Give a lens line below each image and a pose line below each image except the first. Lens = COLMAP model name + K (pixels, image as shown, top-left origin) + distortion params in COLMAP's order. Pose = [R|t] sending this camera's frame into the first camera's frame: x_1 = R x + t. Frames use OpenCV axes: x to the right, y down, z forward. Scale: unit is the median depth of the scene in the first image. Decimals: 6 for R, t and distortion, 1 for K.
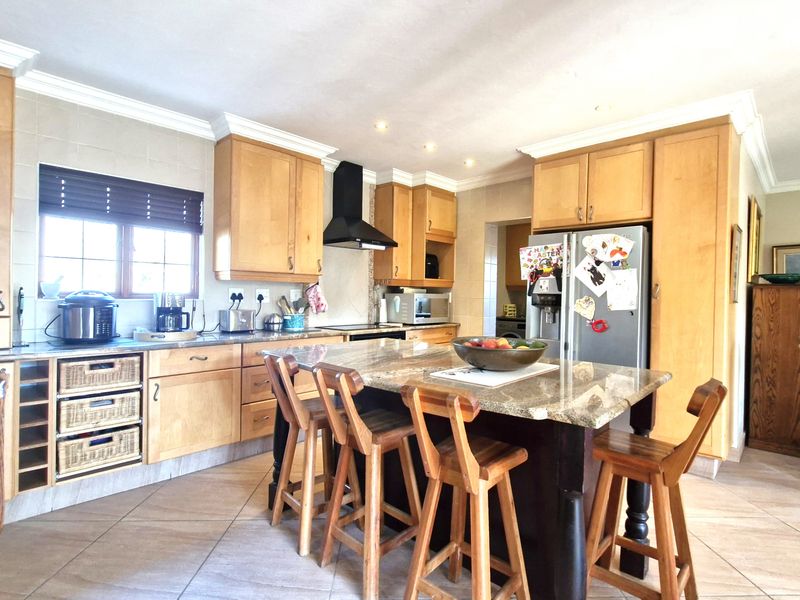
lens RADIAL K [[419.4, 0, 401.9], [0, 419.4, 297.5], [0, 0, 1]] dist [0.000451, -0.000294]
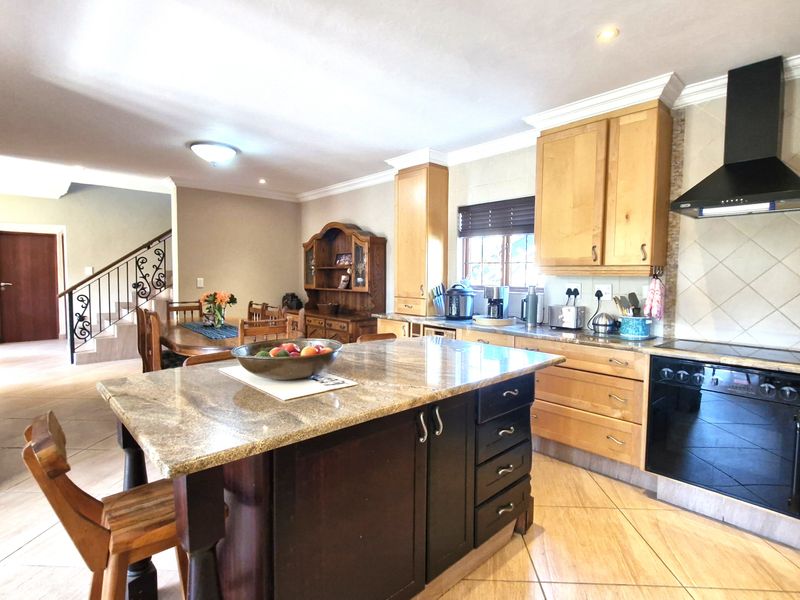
lens RADIAL K [[419.4, 0, 401.9], [0, 419.4, 297.5], [0, 0, 1]] dist [0.000451, -0.000294]
pose [[-0.075727, 0.036396, -0.996464, 0.610550], [-0.018920, 0.999101, 0.037930, -0.019208], [0.996949, 0.021725, -0.074970, 0.703524]]
